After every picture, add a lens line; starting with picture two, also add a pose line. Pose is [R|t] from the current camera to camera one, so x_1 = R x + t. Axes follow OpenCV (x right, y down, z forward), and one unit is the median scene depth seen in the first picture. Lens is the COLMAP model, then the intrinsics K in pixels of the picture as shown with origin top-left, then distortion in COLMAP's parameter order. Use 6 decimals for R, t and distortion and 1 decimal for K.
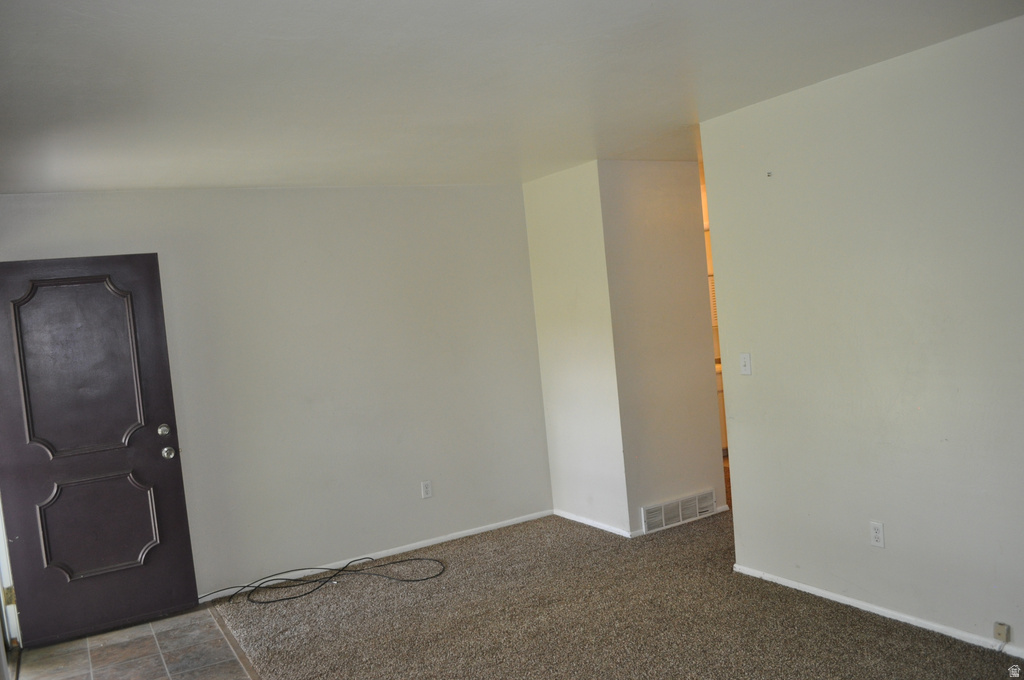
lens RADIAL K [[809.1, 0, 511.7], [0, 809.1, 339.1], [0, 0, 1]] dist [-0.079805, 0.003918]
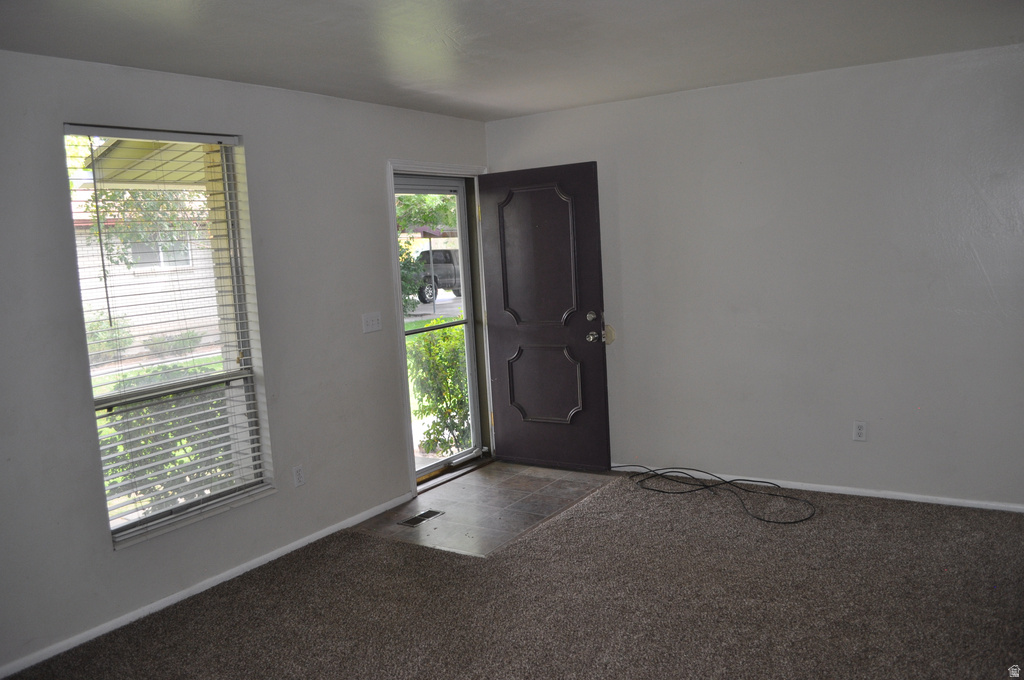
lens RADIAL K [[809.1, 0, 510.7], [0, 809.1, 340.2], [0, 0, 1]] dist [-0.079805, 0.003918]
pose [[0.444010, 0.176032, -0.878560, 0.545418], [-0.023336, 0.982451, 0.185055, -0.066358], [0.895718, -0.061665, 0.440326, 0.367410]]
